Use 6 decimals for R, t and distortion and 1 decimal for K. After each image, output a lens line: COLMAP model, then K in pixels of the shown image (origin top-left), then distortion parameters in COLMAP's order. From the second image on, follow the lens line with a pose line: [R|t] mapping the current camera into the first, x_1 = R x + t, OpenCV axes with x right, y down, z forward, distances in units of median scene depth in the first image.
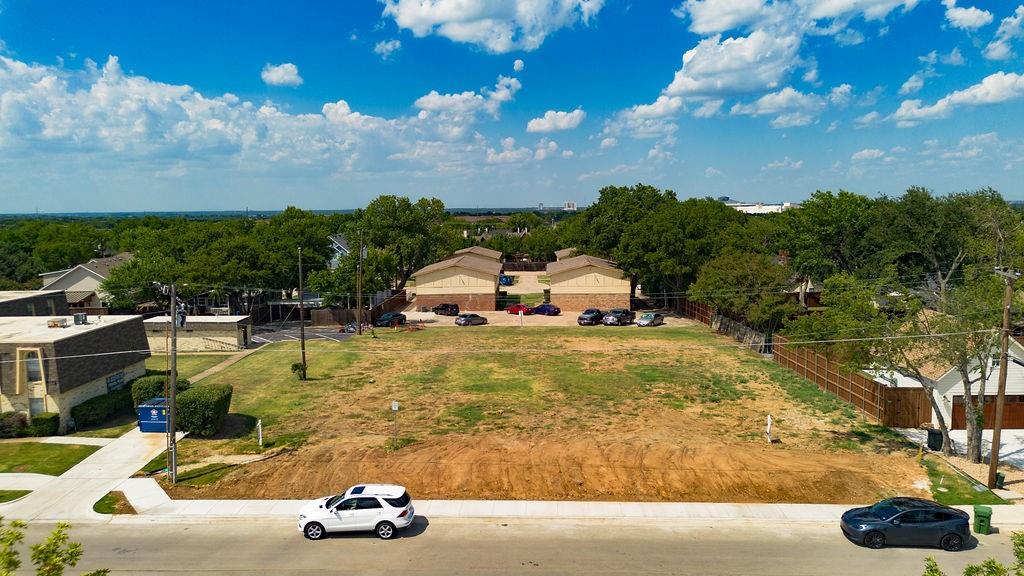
lens RADIAL K [[723.8, 0, 512.0], [0, 723.8, 288.0], [0, 0, 1]] dist [0.075441, -0.083760]
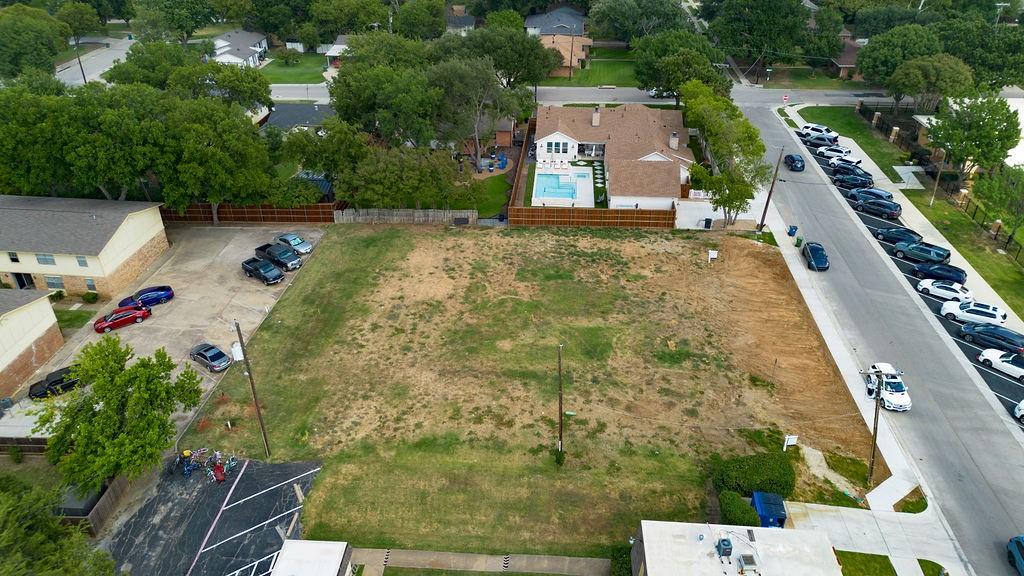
lens RADIAL K [[723.8, 0, 512.0], [0, 723.8, 288.0], [0, 0, 1]] dist [0.075441, -0.083760]
pose [[0.056148, -0.503684, 0.862062, -0.838487], [0.107047, 0.861484, 0.496374, -0.454141], [-0.992667, 0.064411, 0.102288, 0.829512]]
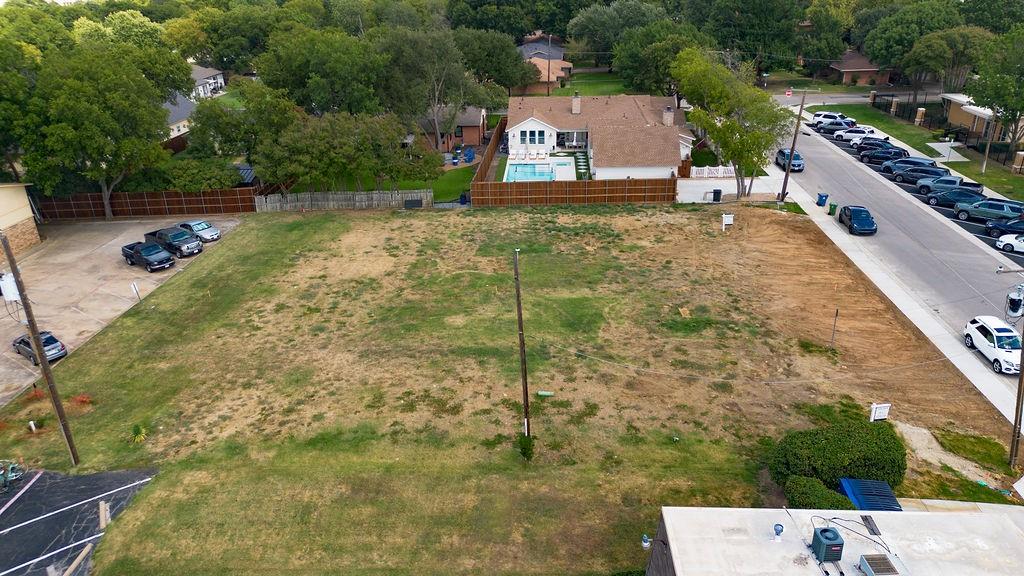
lens RADIAL K [[723.8, 0, 512.0], [0, 723.8, 288.0], [0, 0, 1]] dist [0.075441, -0.083760]
pose [[0.035745, -0.397978, 0.916698, -0.670451], [0.132142, 0.911113, 0.390400, -0.200657], [-0.990586, 0.107179, 0.085158, 0.825754]]
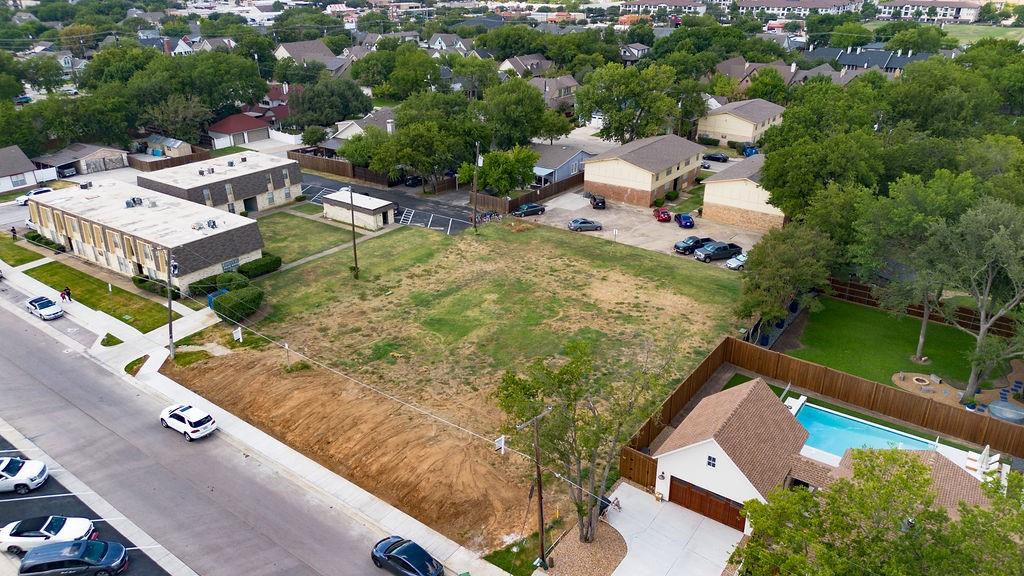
lens RADIAL K [[715.7, 0, 512.0], [0, 715.7, 288.0], [0, 0, 1]] dist [0.086499, -0.082739]
pose [[0.820892, 0.243402, -0.516616, 0.583741], [-0.070910, 0.941066, 0.330706, -0.289761], [0.566664, -0.234841, 0.789773, 0.069384]]
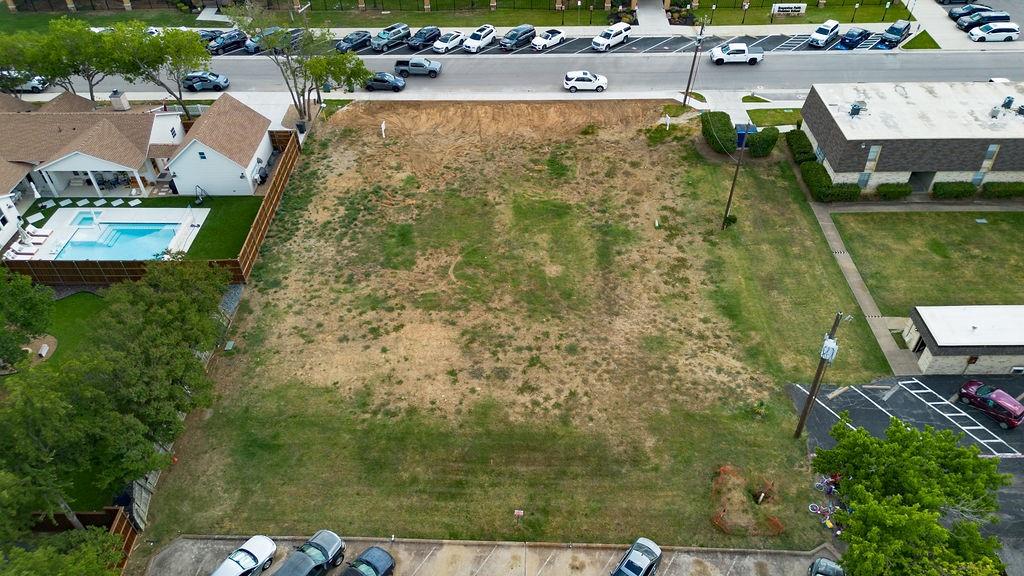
lens RADIAL K [[723.8, 0, 512.0], [0, 723.8, 288.0], [0, 0, 1]] dist [0.075441, -0.083760]
pose [[-0.999634, 0.018971, 0.019296, 0.006510], [0.027023, 0.662768, 0.748337, -0.550121], [0.001408, 0.748584, -0.663038, 1.550163]]
